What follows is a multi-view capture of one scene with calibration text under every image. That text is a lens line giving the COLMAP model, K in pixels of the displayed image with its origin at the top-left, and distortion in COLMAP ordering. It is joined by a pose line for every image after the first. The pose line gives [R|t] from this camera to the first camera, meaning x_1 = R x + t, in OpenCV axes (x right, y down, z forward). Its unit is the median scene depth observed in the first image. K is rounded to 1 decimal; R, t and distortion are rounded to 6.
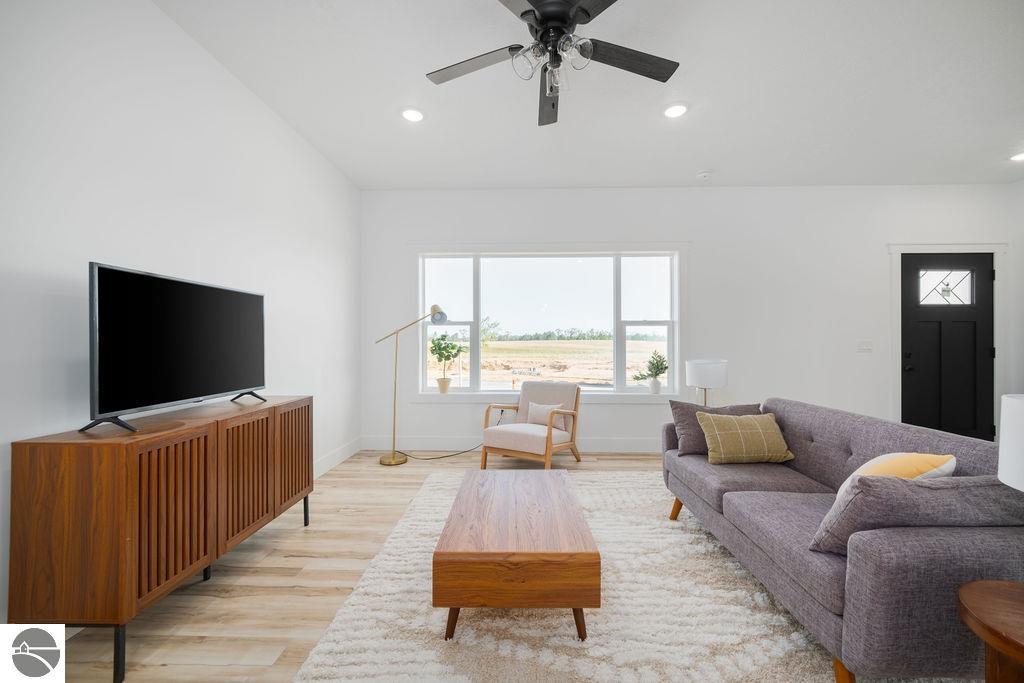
lens RADIAL K [[403.0, 0, 515.6], [0, 403.0, 340.1], [0, 0, 1]] dist [0.000374, 0.000751]
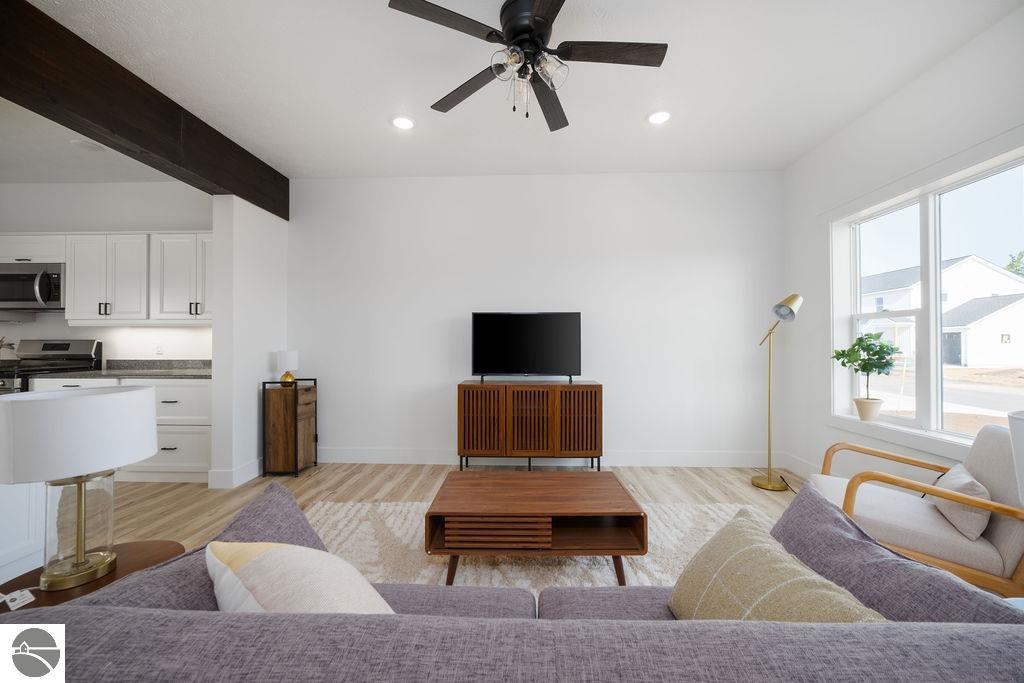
lens RADIAL K [[403.0, 0, 515.3], [0, 403.0, 338.3], [0, 0, 1]] dist [0.000374, 0.000751]
pose [[-0.000178, -0.017069, -0.999854, 0.498424], [0.006992, 0.999830, -0.017070, 0.004376], [0.999976, -0.006994, -0.000059, 0.432985]]
